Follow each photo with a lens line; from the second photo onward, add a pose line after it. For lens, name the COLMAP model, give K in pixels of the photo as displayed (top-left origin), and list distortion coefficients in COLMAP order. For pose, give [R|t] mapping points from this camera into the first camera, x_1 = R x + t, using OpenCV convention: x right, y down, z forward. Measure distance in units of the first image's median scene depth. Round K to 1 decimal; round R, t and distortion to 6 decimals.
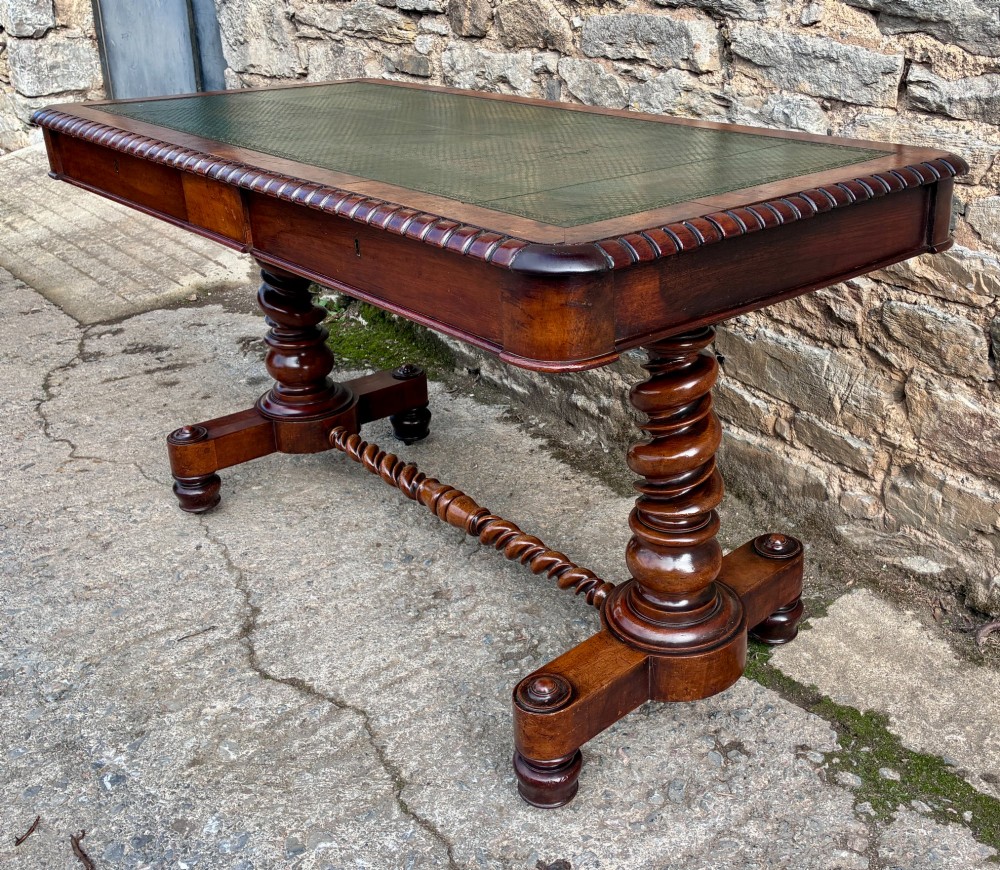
lens RADIAL K [[1076.1, 0, 590.5], [0, 1076.1, 401.6], [0, 0, 1]] dist [0.022614, 0.000000]
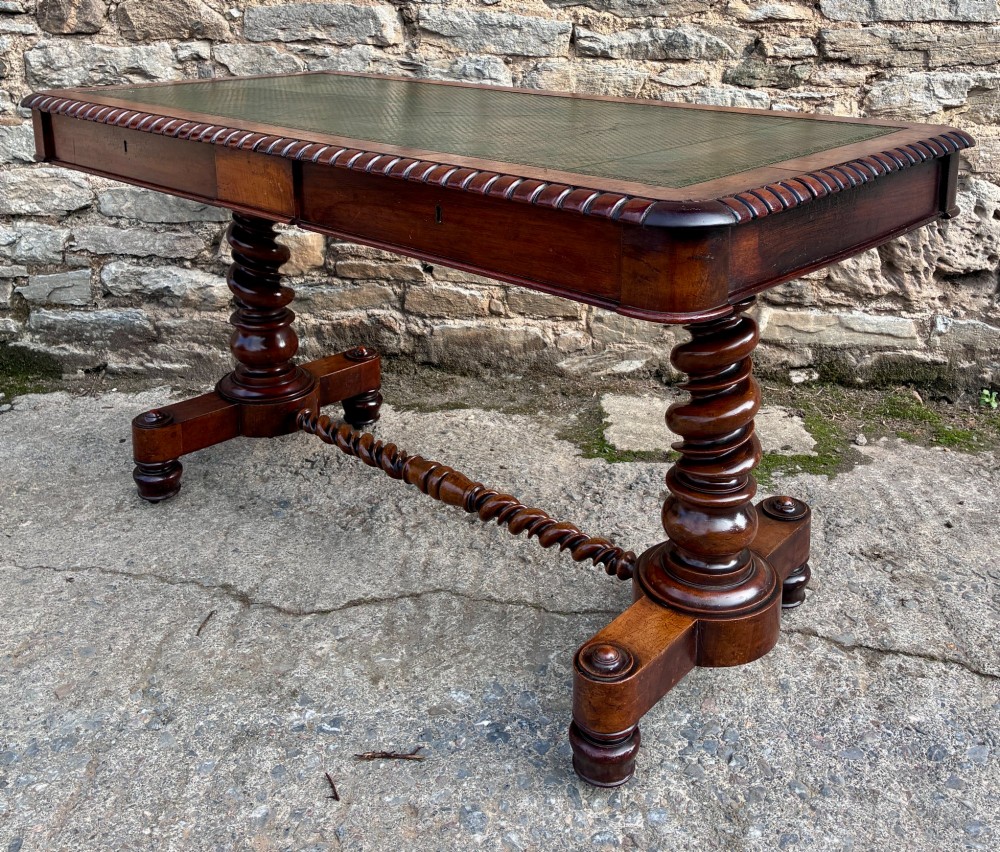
lens RADIAL K [[1064.7, 0, 513.9], [0, 1064.7, 248.6], [0, 0, 1]] dist [0.027038, 0.000000]
pose [[0.692235, -0.182497, 0.698216, -0.762573], [0.279175, 0.959891, -0.025891, -0.003540], [-0.665487, 0.212847, 0.715419, 0.063756]]
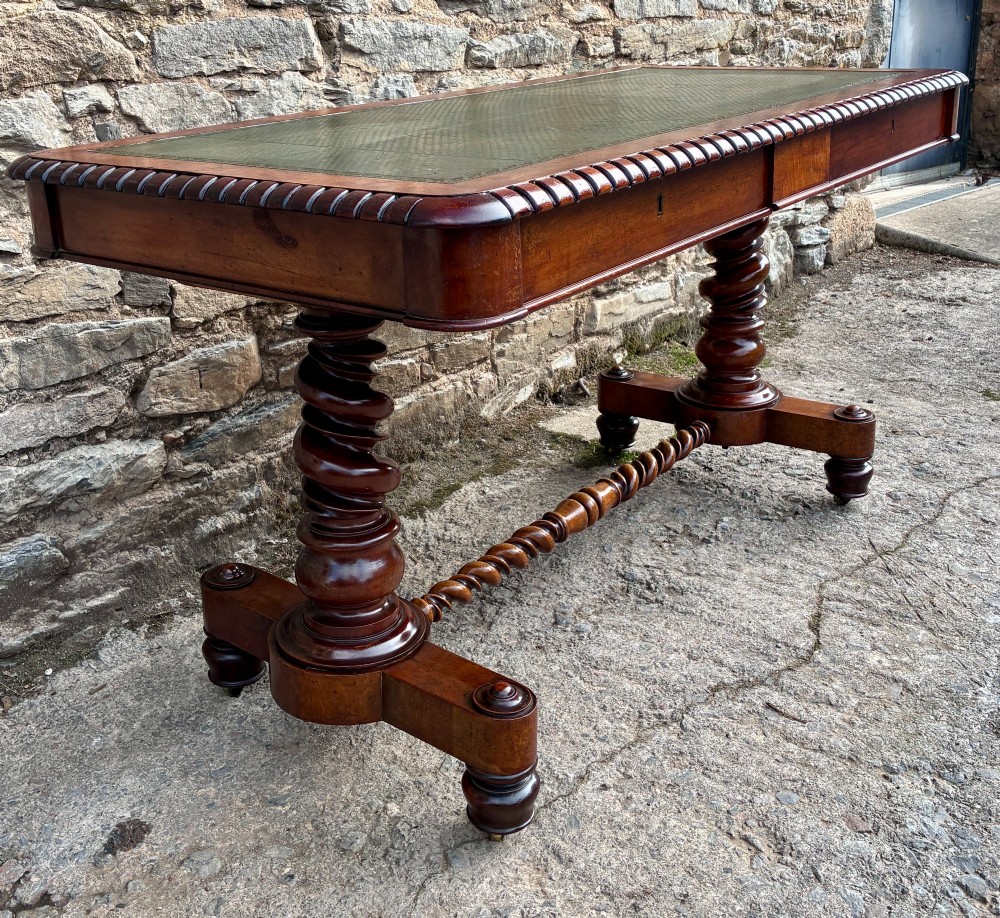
lens RADIAL K [[1157.4, 0, 506.5], [0, 1157.4, 347.9], [0, 0, 1]] dist [0.014213, 0.000000]
pose [[-0.192993, -0.274096, 0.942138, -1.059550], [0.409835, 0.849901, 0.331215, -0.395030], [-0.891509, 0.450044, -0.051691, 1.087206]]
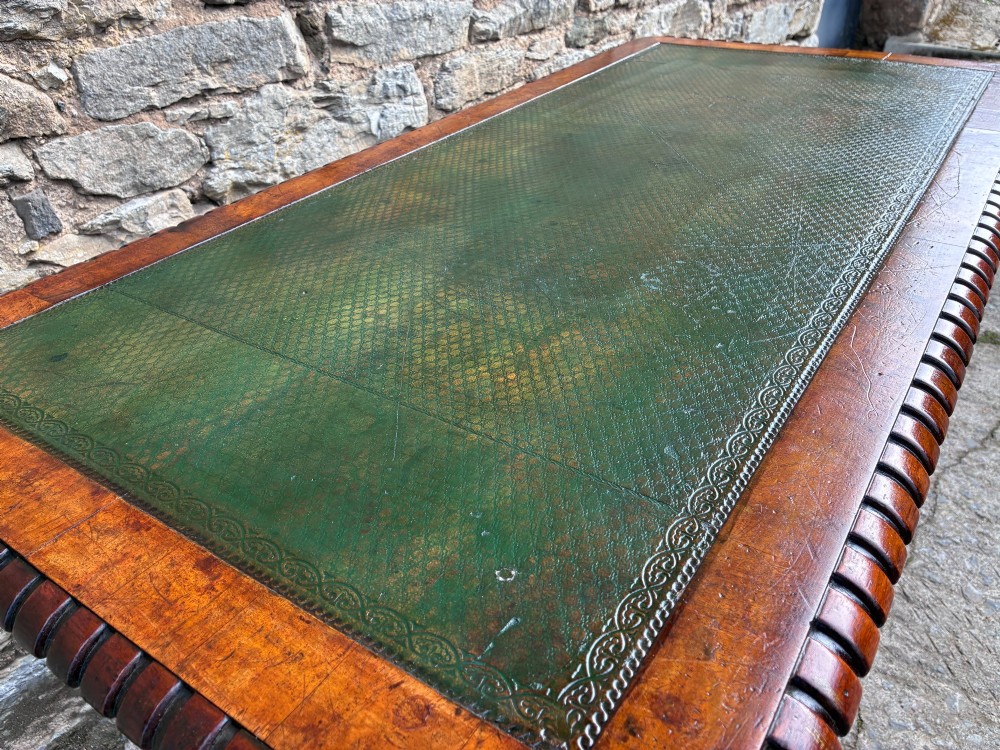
lens RADIAL K [[765.2, 0, 501.6], [0, 765.2, 373.9], [0, 0, 1]] dist [0.037023, -0.050008]
pose [[-0.231513, -0.515918, 0.824761, -0.578231], [0.413623, 0.715146, 0.563455, -0.441501], [-0.880522, 0.471587, 0.047830, 1.012384]]
